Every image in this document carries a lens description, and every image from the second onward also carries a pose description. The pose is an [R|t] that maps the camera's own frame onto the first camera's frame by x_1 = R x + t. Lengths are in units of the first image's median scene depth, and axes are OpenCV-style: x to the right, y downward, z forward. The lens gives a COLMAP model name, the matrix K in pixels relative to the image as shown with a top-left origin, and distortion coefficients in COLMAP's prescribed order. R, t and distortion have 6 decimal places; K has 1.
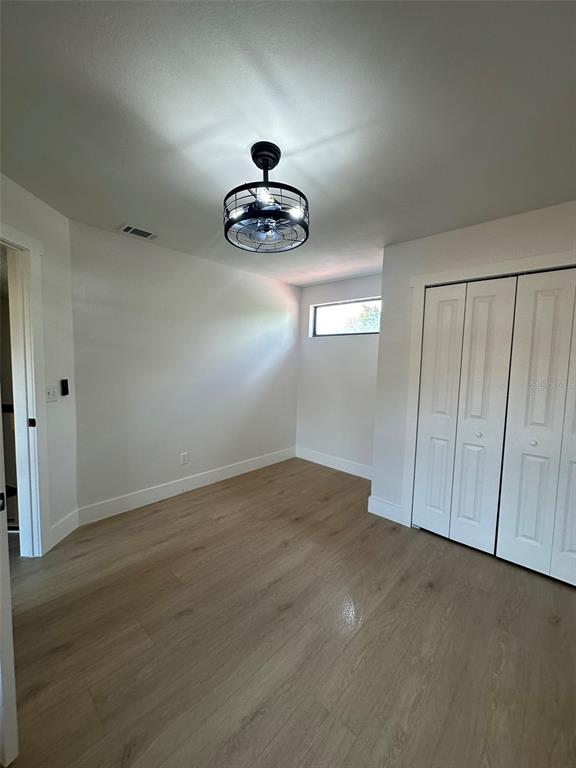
lens RADIAL K [[305.3, 0, 288.0], [0, 305.3, 384.0], [0, 0, 1]] dist [0.001836, 0.000167]
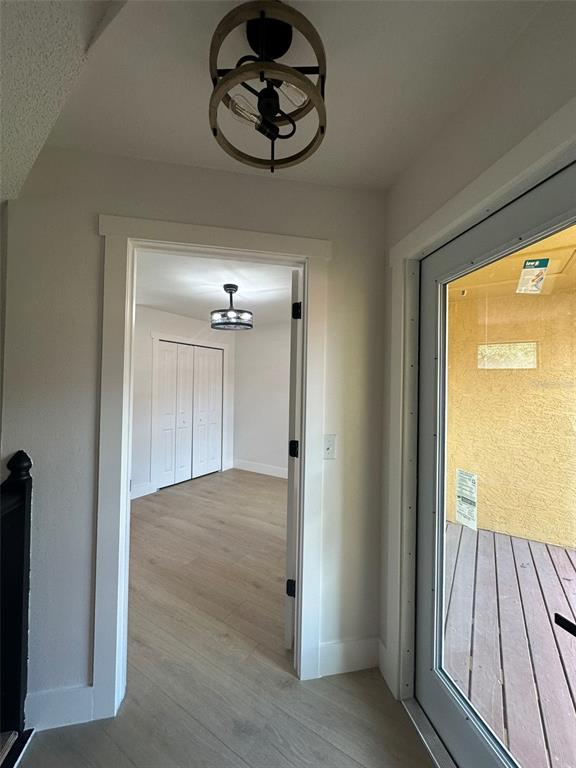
lens RADIAL K [[305.3, 0, 288.0], [0, 305.3, 384.0], [0, 0, 1]] dist [0.001836, 0.000167]
pose [[-0.172814, -0.022177, 0.984705, -1.379402], [0.059798, 0.997666, 0.032963, -0.096757], [-0.983137, 0.064580, -0.171085, 0.642831]]
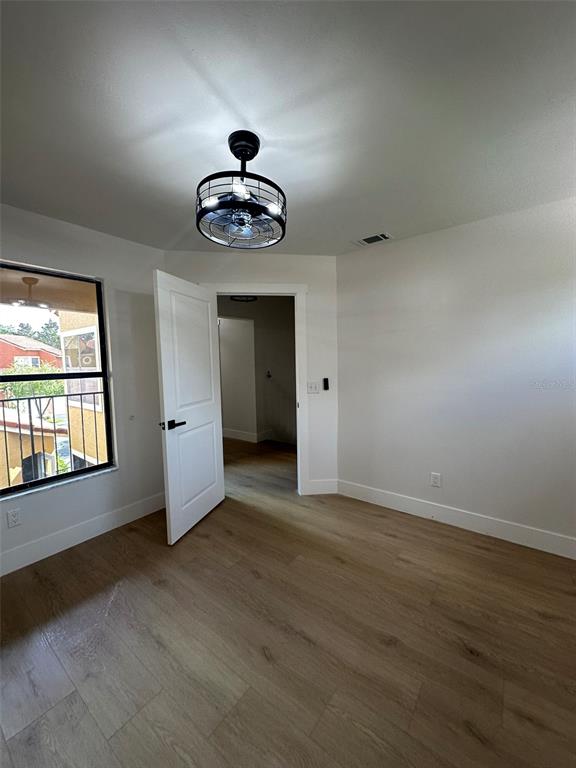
lens RADIAL K [[305.3, 0, 288.0], [0, 305.3, 384.0], [0, 0, 1]] dist [0.001836, 0.000167]
pose [[0.094230, 0.045587, -0.994506, 0.587153], [-0.058683, 0.997468, 0.040163, -0.032582], [0.993819, 0.054576, 0.096666, 0.689928]]
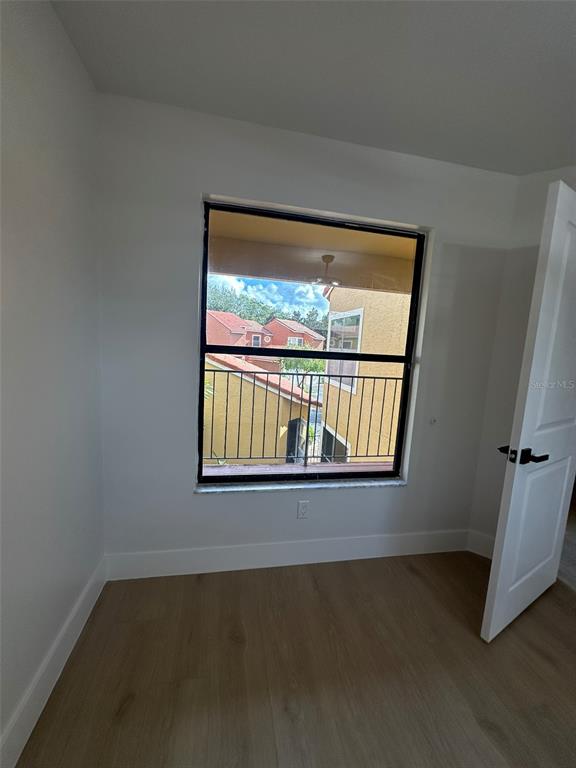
lens RADIAL K [[305.3, 0, 288.0], [0, 305.3, 384.0], [0, 0, 1]] dist [0.001836, 0.000167]
pose [[-0.582183, 0.041512, -0.811997, 0.319427], [-0.140651, 0.978497, 0.150868, -0.000099], [0.800800, 0.202041, -0.563826, 0.373298]]
